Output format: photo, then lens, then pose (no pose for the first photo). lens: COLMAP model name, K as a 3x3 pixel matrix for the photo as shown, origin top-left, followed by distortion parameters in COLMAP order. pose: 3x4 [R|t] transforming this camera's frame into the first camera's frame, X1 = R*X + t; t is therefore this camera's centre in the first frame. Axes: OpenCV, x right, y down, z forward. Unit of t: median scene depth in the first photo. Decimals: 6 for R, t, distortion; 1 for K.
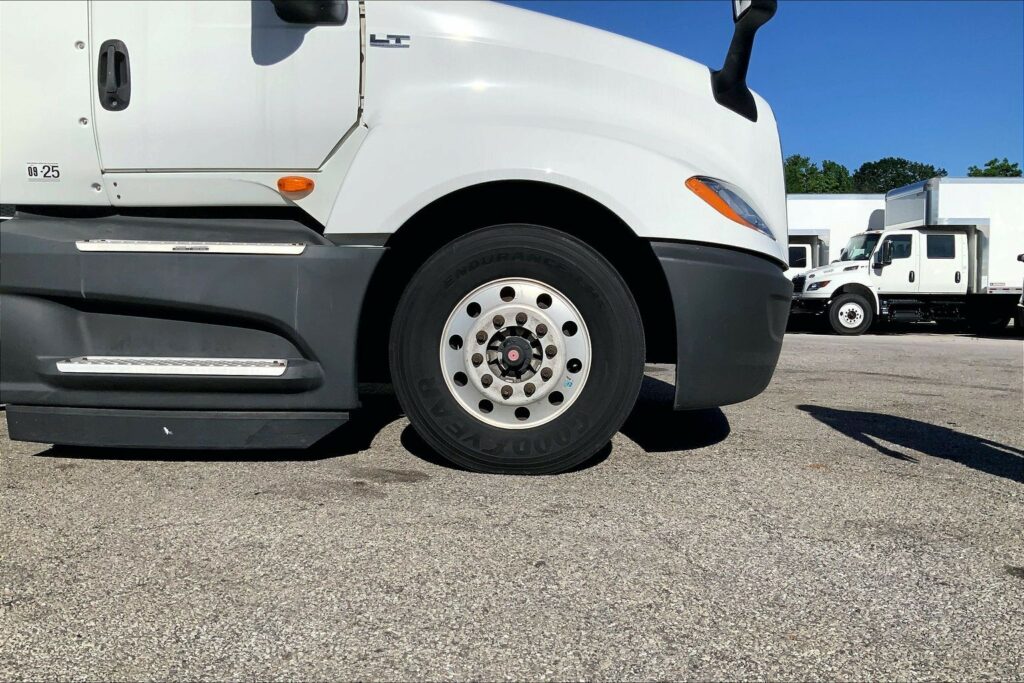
lens RADIAL K [[847.0, 0, 512.0], [0, 847.0, 341.5], [0, 0, 1]] dist [0.061166, -0.000929]
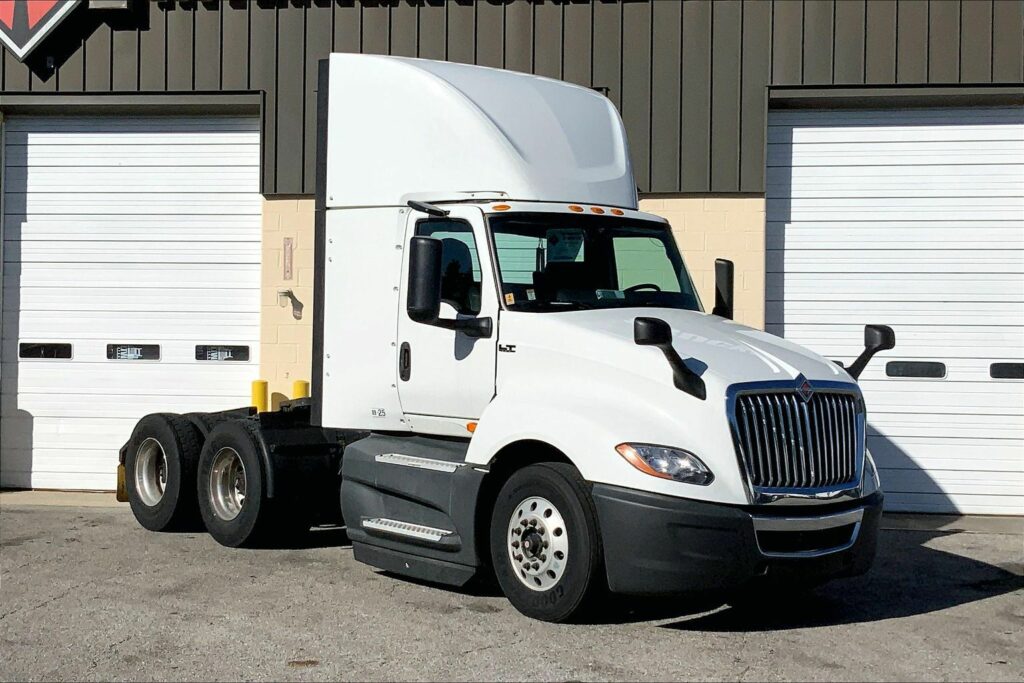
lens RADIAL K [[1448.5, 0, 512.0], [0, 1448.5, 341.5], [0, 0, 1]] dist [0.002455, 0.025478]
pose [[0.720119, 0.015396, -0.693679, 1.874607], [-0.079012, 0.995070, -0.059938, -0.199563], [0.689337, 0.097971, 0.717786, -1.057211]]
